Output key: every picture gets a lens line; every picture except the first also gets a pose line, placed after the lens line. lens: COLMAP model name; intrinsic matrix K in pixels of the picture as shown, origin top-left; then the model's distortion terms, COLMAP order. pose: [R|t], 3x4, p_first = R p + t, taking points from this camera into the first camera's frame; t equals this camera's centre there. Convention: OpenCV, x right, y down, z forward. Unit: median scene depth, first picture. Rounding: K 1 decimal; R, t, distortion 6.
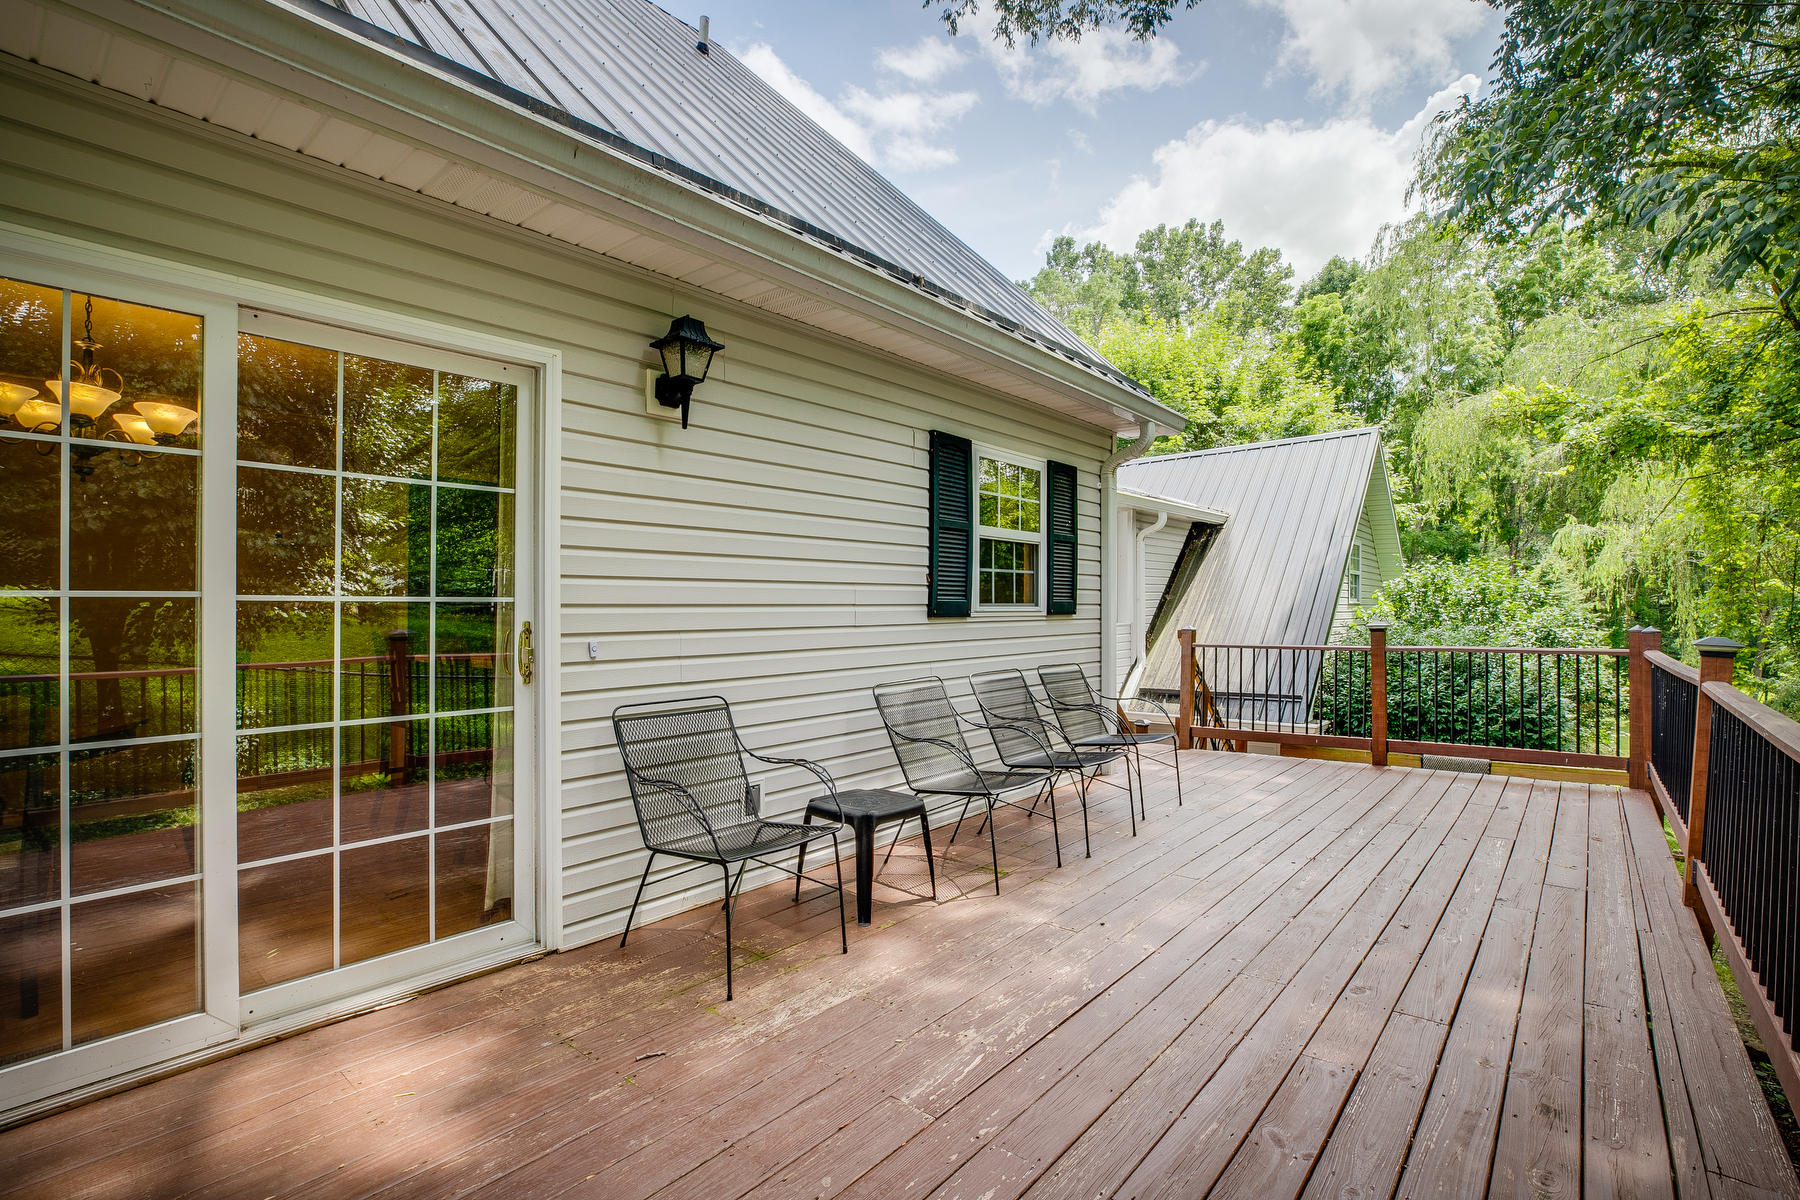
lens RADIAL K [[812.4, 0, 900.0], [0, 812.4, 600.0], [0, 0, 1]] dist [-0.015670, 0.000321]
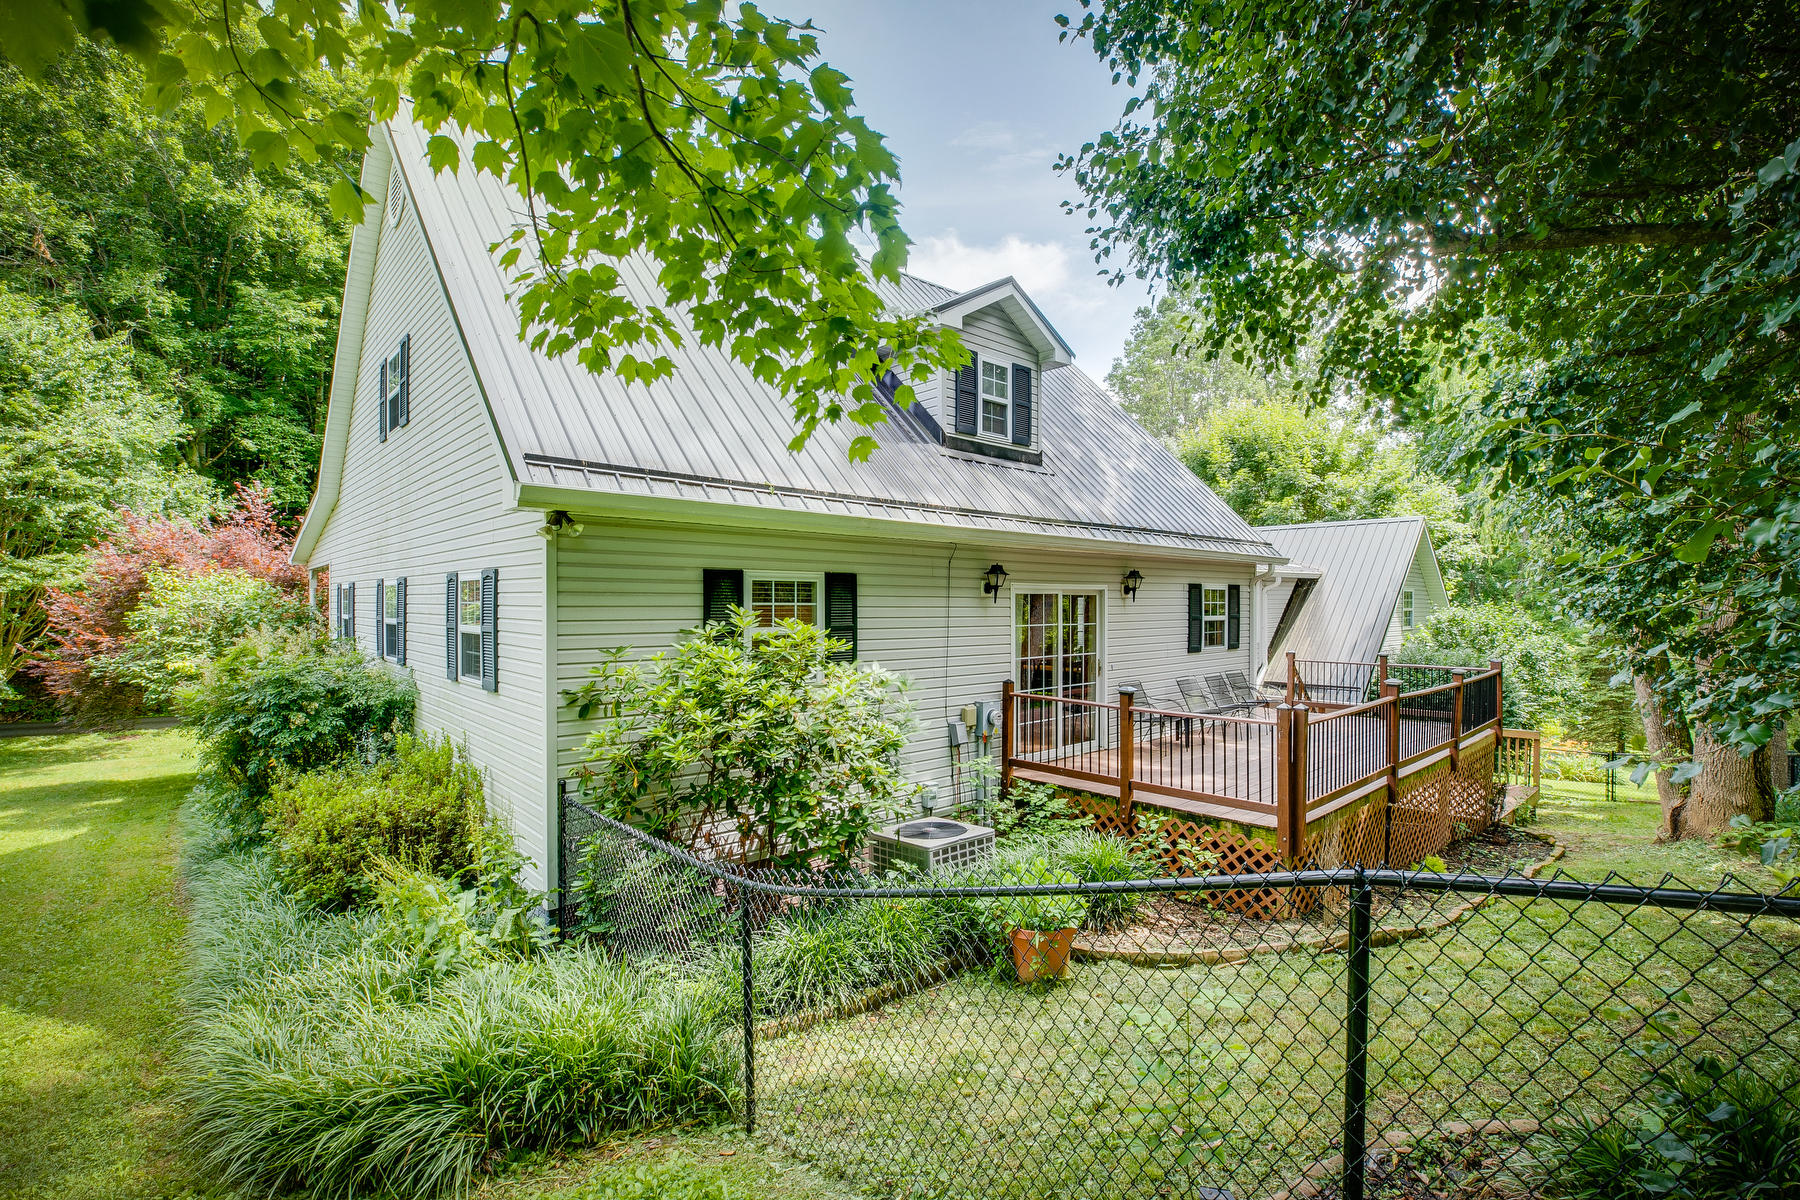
lens RADIAL K [[812.4, 0, 900.0], [0, 812.4, 600.0], [0, 0, 1]] dist [-0.015670, 0.000321]
pose [[0.992412, 0.000130, -0.122957, -0.449596], [0.000802, 0.999971, 0.007537, -0.135046], [0.122955, -0.007578, 0.992383, -1.381477]]
